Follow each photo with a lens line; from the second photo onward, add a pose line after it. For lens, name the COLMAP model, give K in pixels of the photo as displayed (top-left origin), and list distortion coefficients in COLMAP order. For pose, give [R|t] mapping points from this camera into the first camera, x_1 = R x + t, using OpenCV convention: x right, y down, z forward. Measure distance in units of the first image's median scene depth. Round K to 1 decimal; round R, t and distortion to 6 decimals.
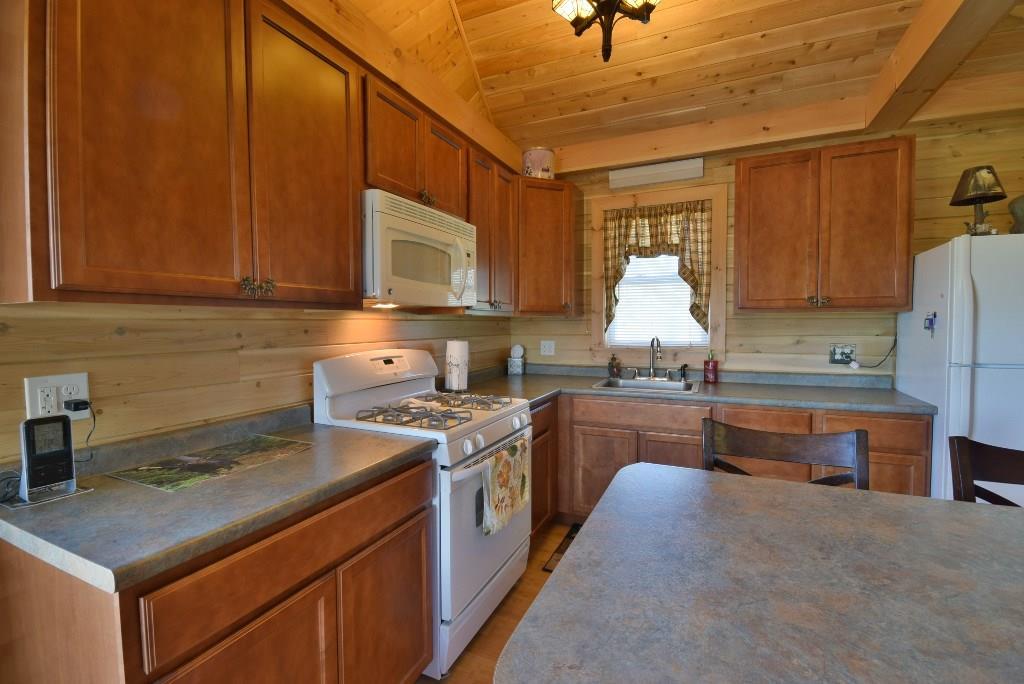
lens RADIAL K [[448.8, 0, 511.3], [0, 448.8, 342.8], [0, 0, 1]] dist [0.002582, -0.008646]
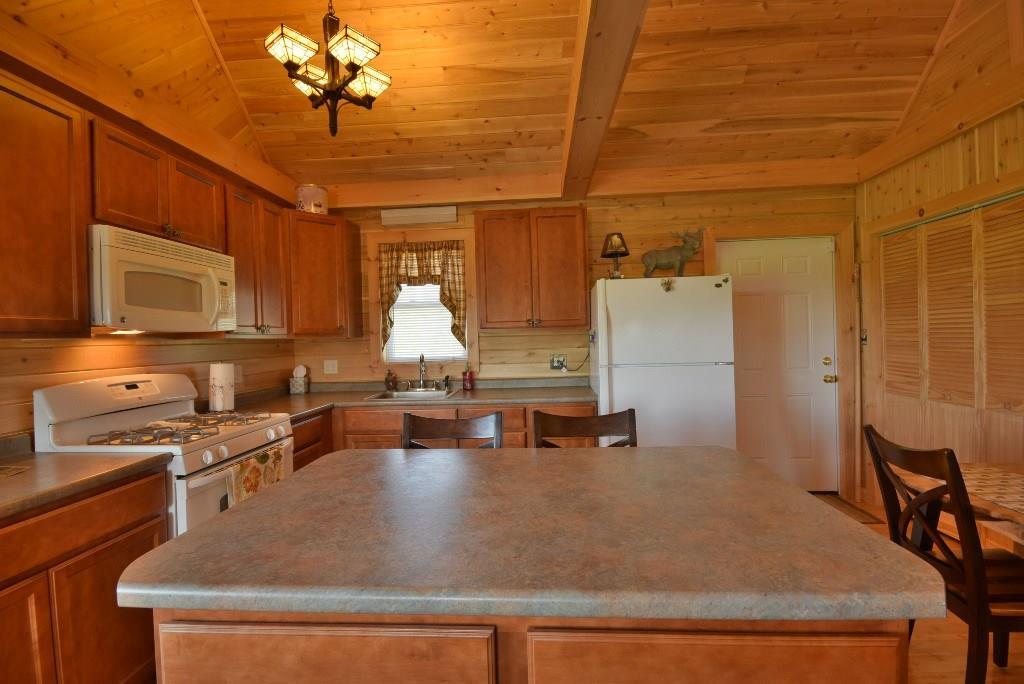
lens RADIAL K [[448.8, 0, 512.2], [0, 448.8, 343.0], [0, 0, 1]] dist [0.002582, -0.008646]
pose [[0.934141, -0.024664, 0.356051, 0.143322], [0.038528, 0.998748, -0.031900, 0.007195], [-0.354819, 0.043517, 0.933922, -0.214431]]
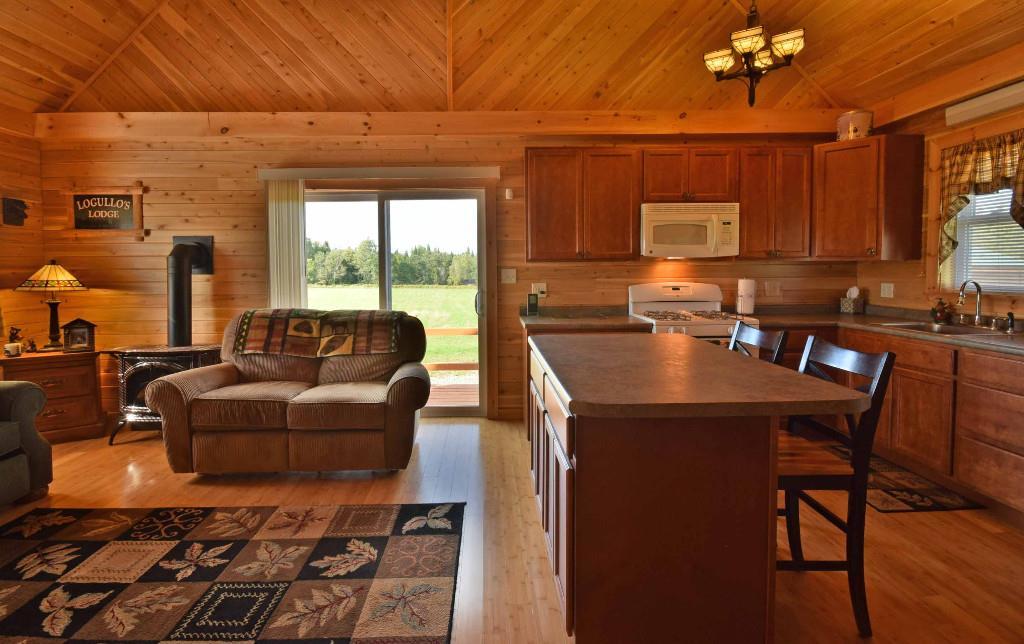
lens RADIAL K [[468.7, 0, 489.1], [0, 468.7, 287.5], [0, 0, 1]] dist [0.005404, -0.011550]
pose [[0.421388, 0.037317, -0.906113, 0.904690], [-0.035420, 0.999068, 0.024674, 0.014040], [0.906189, 0.021697, 0.422317, -0.373353]]
